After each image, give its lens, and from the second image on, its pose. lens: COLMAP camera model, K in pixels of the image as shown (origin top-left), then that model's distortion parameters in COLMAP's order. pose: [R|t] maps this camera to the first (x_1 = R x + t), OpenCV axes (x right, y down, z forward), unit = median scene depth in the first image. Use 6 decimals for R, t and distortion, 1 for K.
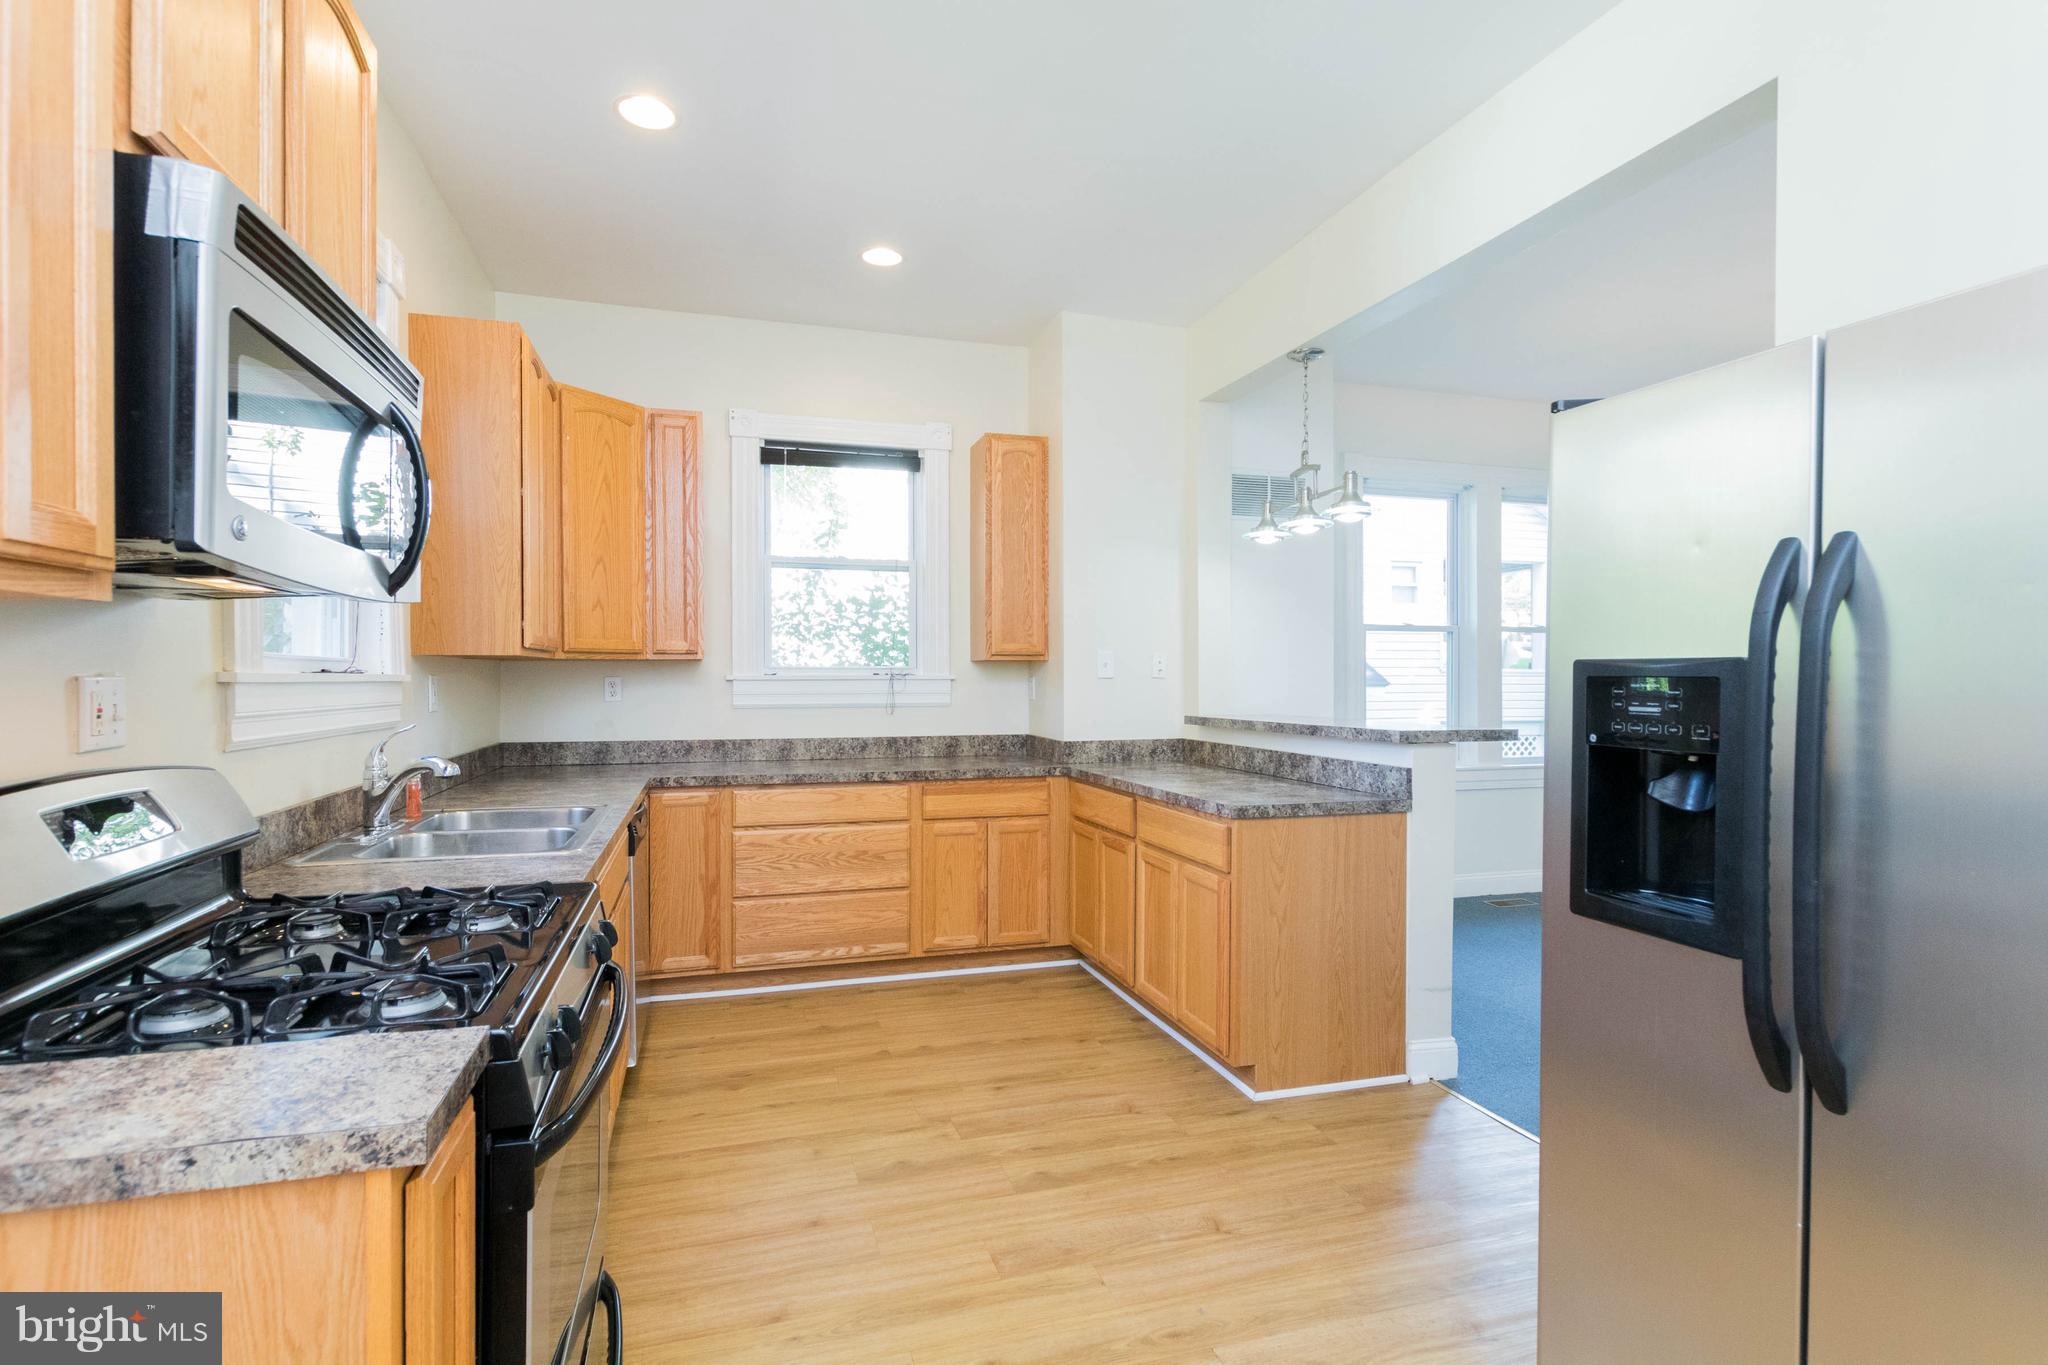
lens RADIAL K [[945.4, 0, 1021.6], [0, 945.4, 677.4], [0, 0, 1]] dist [0.005936, -0.000590]
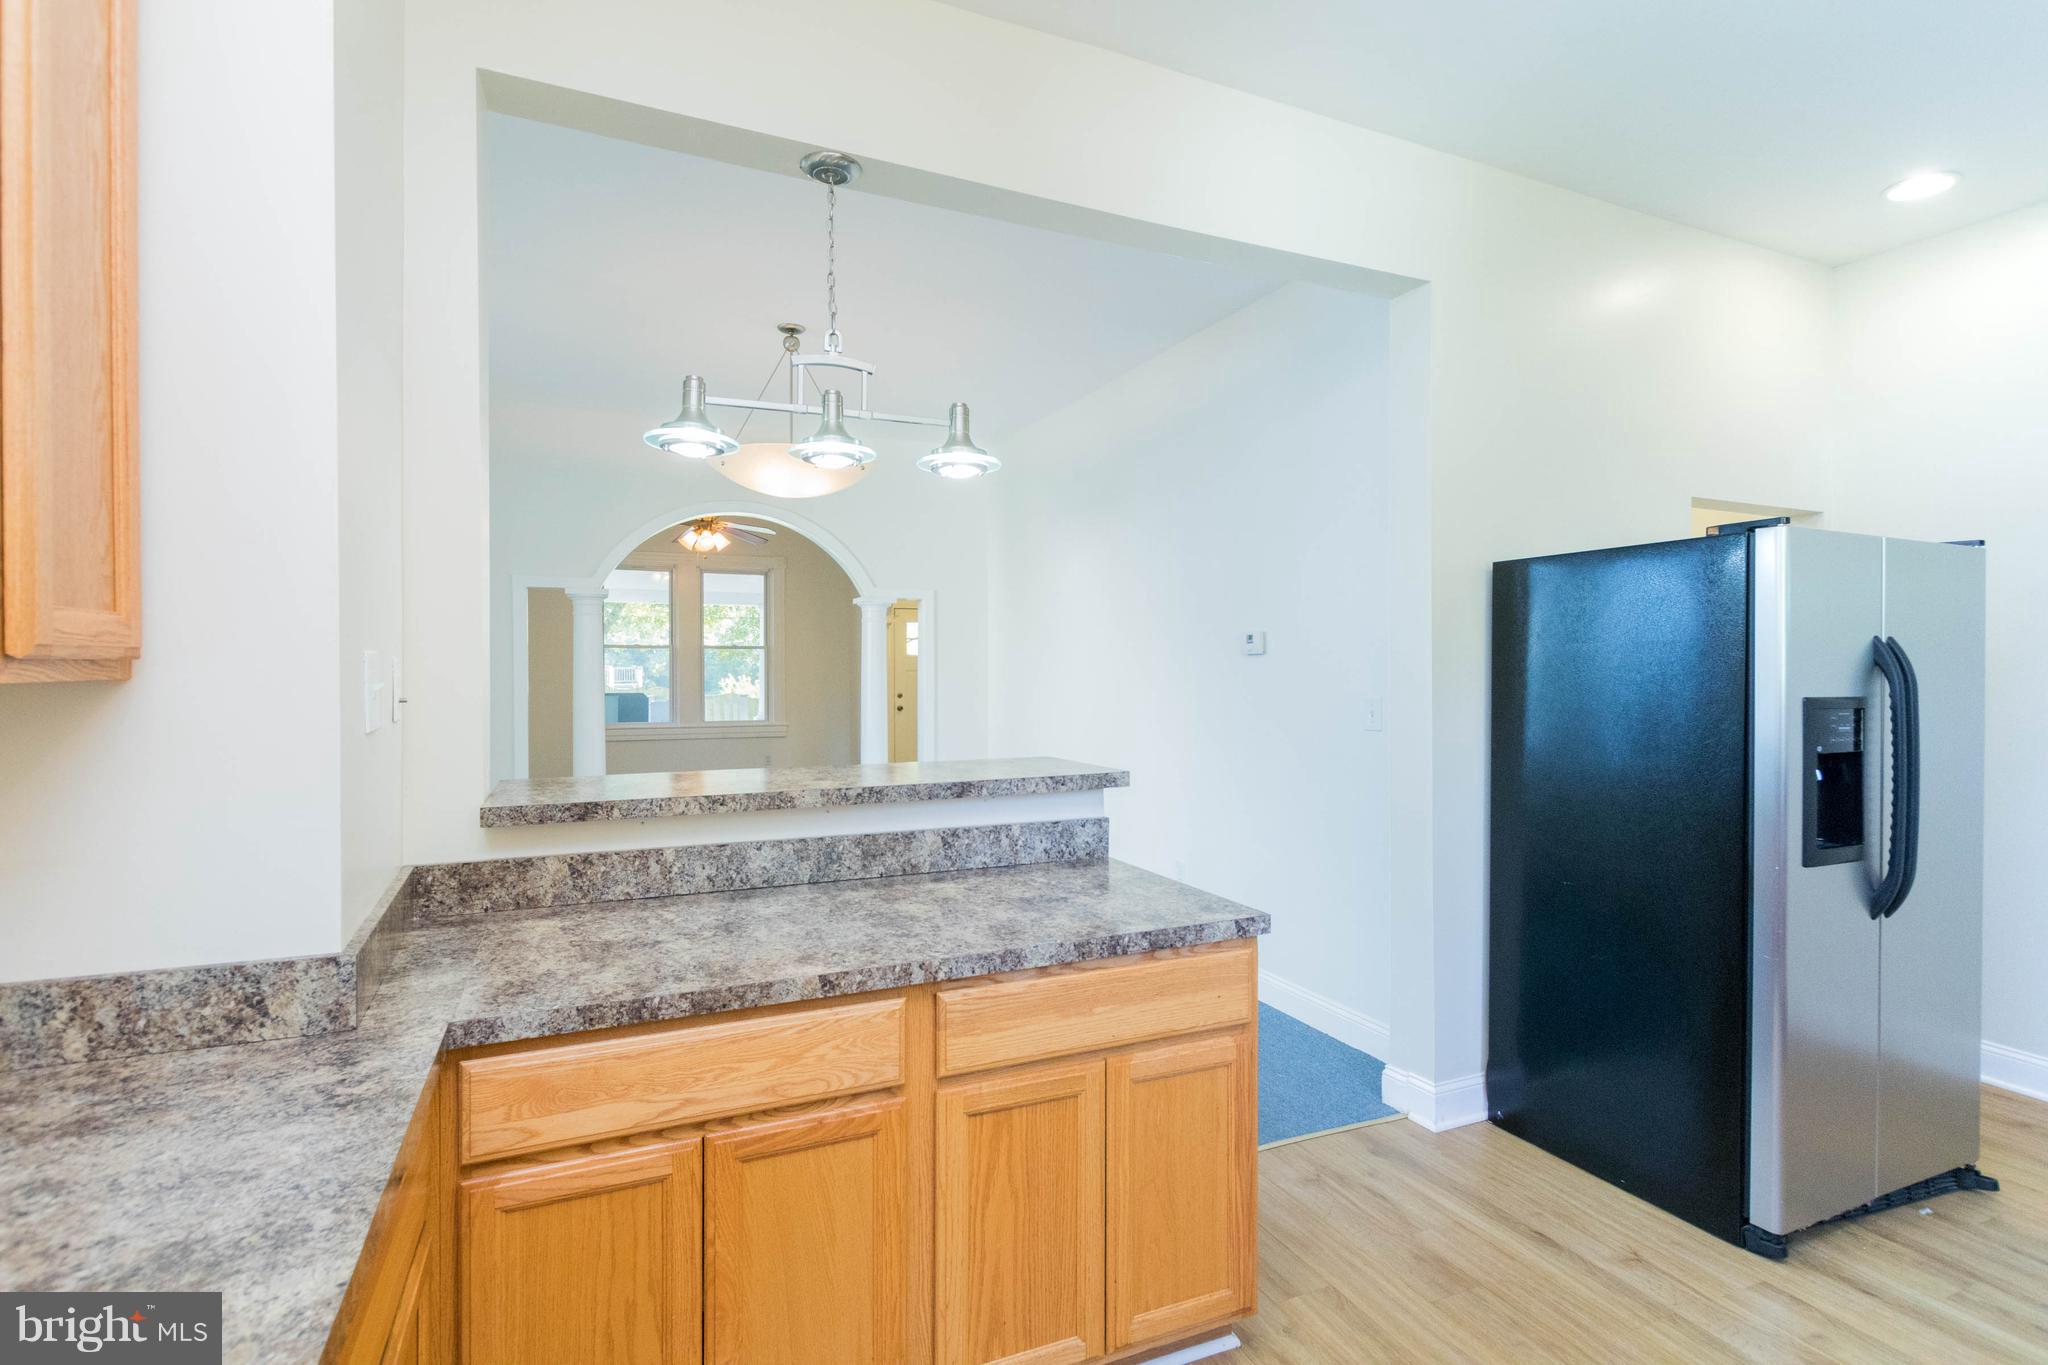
lens RADIAL K [[945.4, 0, 1025.2], [0, 945.4, 702.8], [0, 0, 1]] dist [0.005936, -0.000590]
pose [[-0.107562, 0.001558, 0.994197, -0.319607], [0.011365, 0.999935, -0.000337, -0.001661], [-0.994133, 0.011263, -0.107573, 0.972093]]
